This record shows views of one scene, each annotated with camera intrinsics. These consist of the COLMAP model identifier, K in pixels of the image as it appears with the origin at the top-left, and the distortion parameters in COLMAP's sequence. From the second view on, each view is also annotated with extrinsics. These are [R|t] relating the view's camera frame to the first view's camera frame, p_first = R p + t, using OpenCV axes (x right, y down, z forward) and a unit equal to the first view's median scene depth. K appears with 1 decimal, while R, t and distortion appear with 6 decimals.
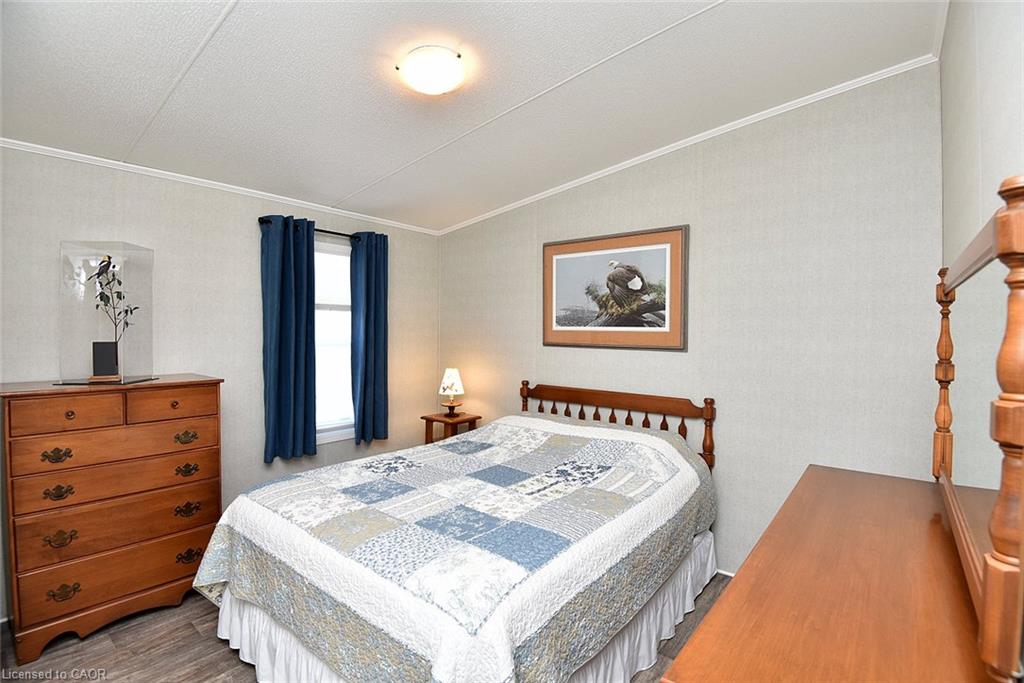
lens RADIAL K [[473.5, 0, 514.3], [0, 473.5, 340.7], [0, 0, 1]] dist [-0.003879, -0.023164]
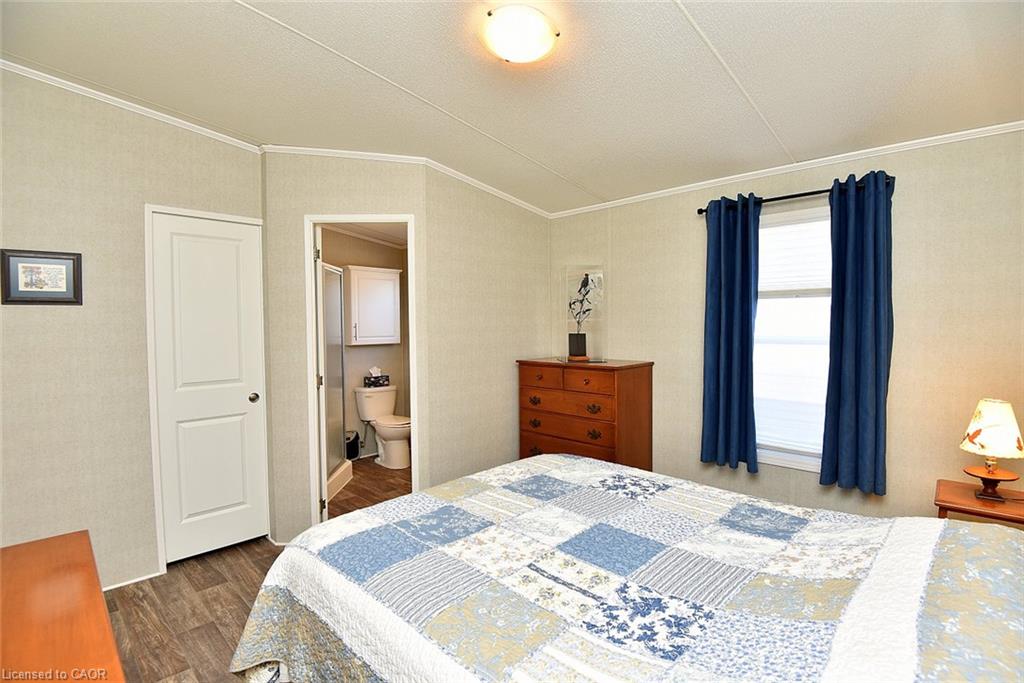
lens RADIAL K [[473.5, 0, 514.3], [0, 473.5, 340.7], [0, 0, 1]] dist [-0.003879, -0.023164]
pose [[-0.089511, 0.028667, -0.995573, 0.633714], [-0.013106, 0.999465, 0.029957, -0.017554], [0.995900, 0.015730, -0.089087, 0.934716]]
